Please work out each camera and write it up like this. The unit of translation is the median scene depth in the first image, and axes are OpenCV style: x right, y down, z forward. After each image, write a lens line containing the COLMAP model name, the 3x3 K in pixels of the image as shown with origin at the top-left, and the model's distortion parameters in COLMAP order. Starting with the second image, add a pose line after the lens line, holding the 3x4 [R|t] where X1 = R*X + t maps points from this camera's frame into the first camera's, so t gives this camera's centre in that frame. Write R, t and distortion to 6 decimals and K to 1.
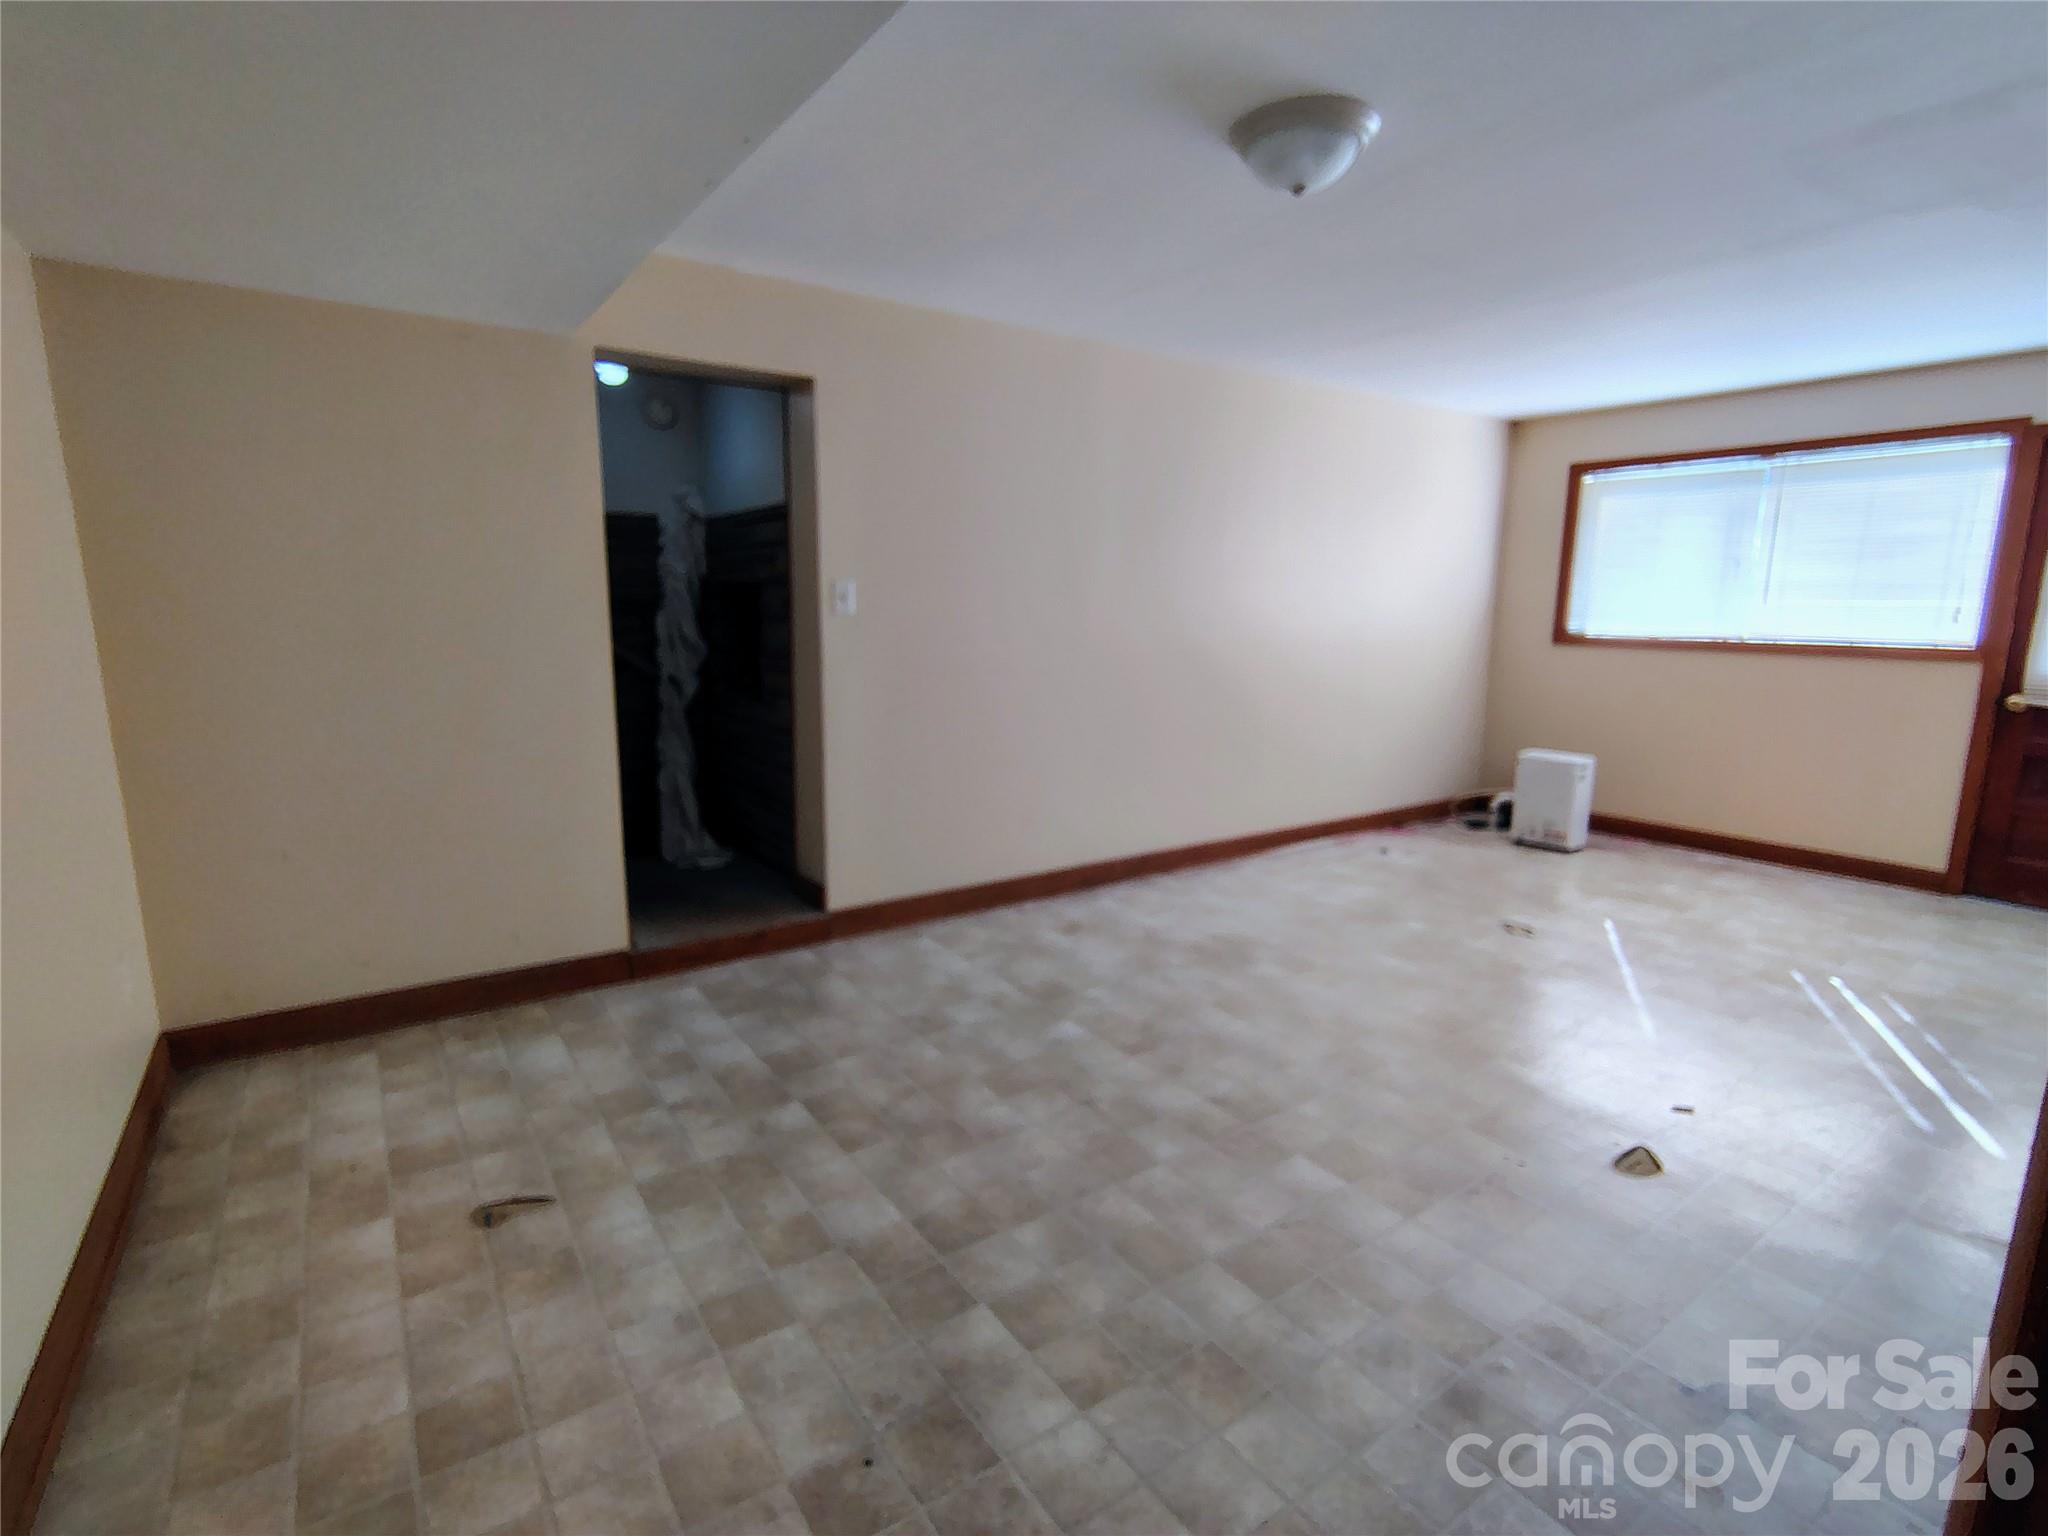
lens RADIAL K [[955.2, 0, 1007.7], [0, 955.2, 770.1], [0, 0, 1]] dist [0.001185, -0.000439]
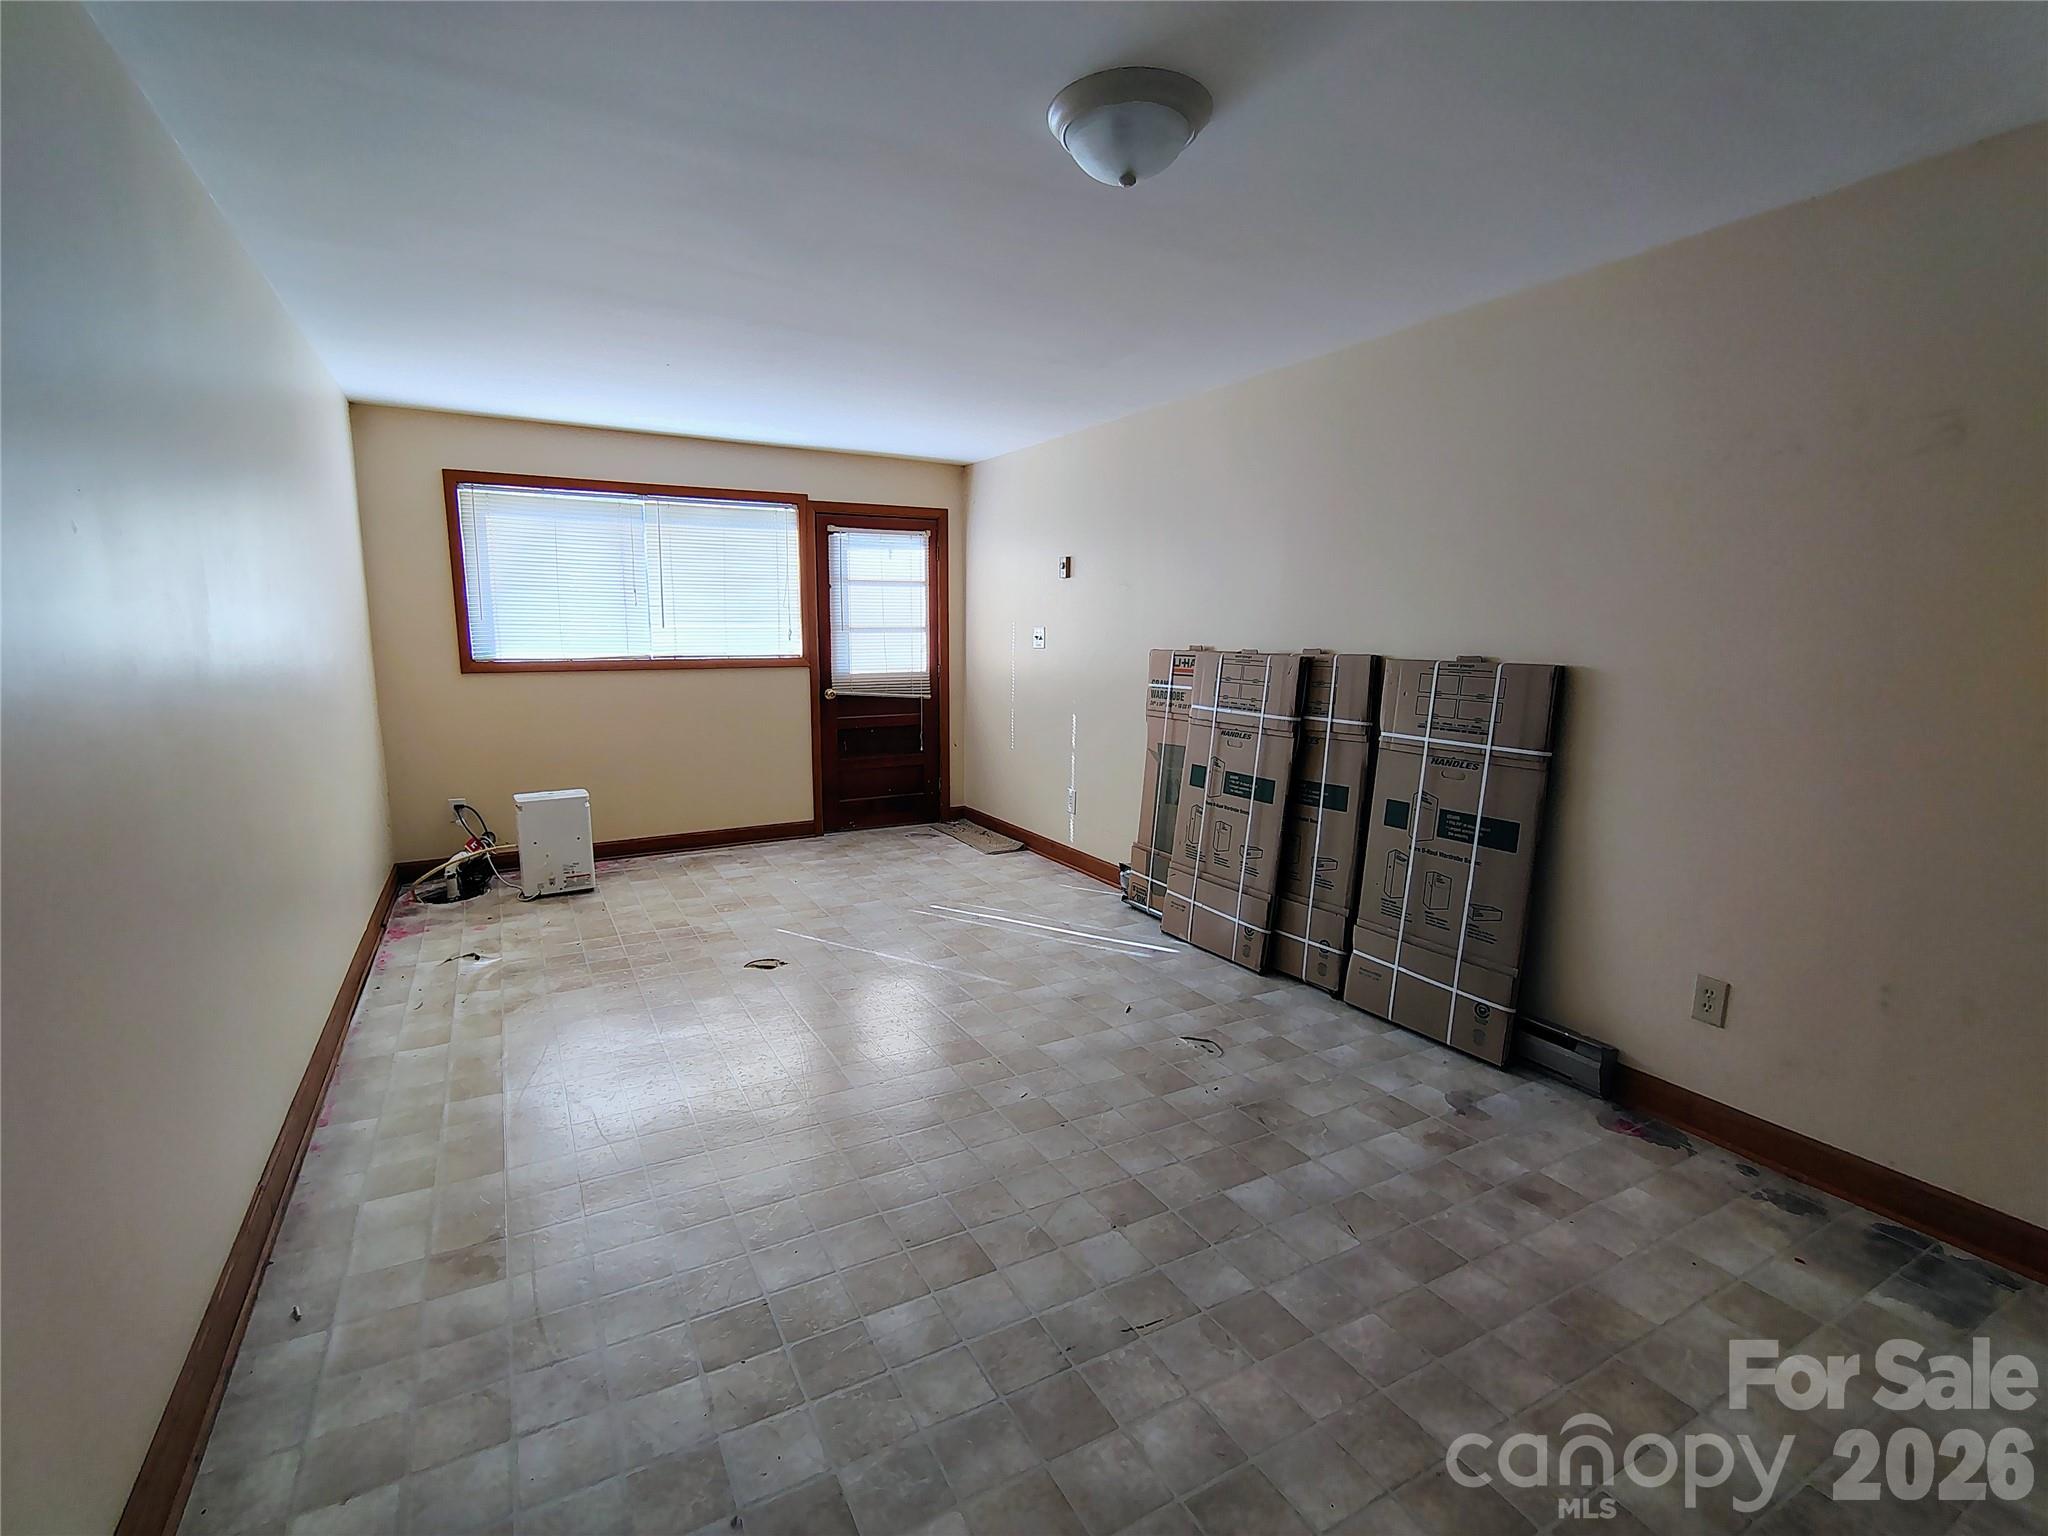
lens RADIAL K [[955.2, 0, 1012.4], [0, 955.2, 767.7], [0, 0, 1]] dist [0.001185, -0.000439]
pose [[0.109673, -0.158373, 0.981270, -0.351465], [0.169408, 0.975759, 0.138549, -0.116969], [-0.979425, 0.151040, 0.133844, 0.560788]]
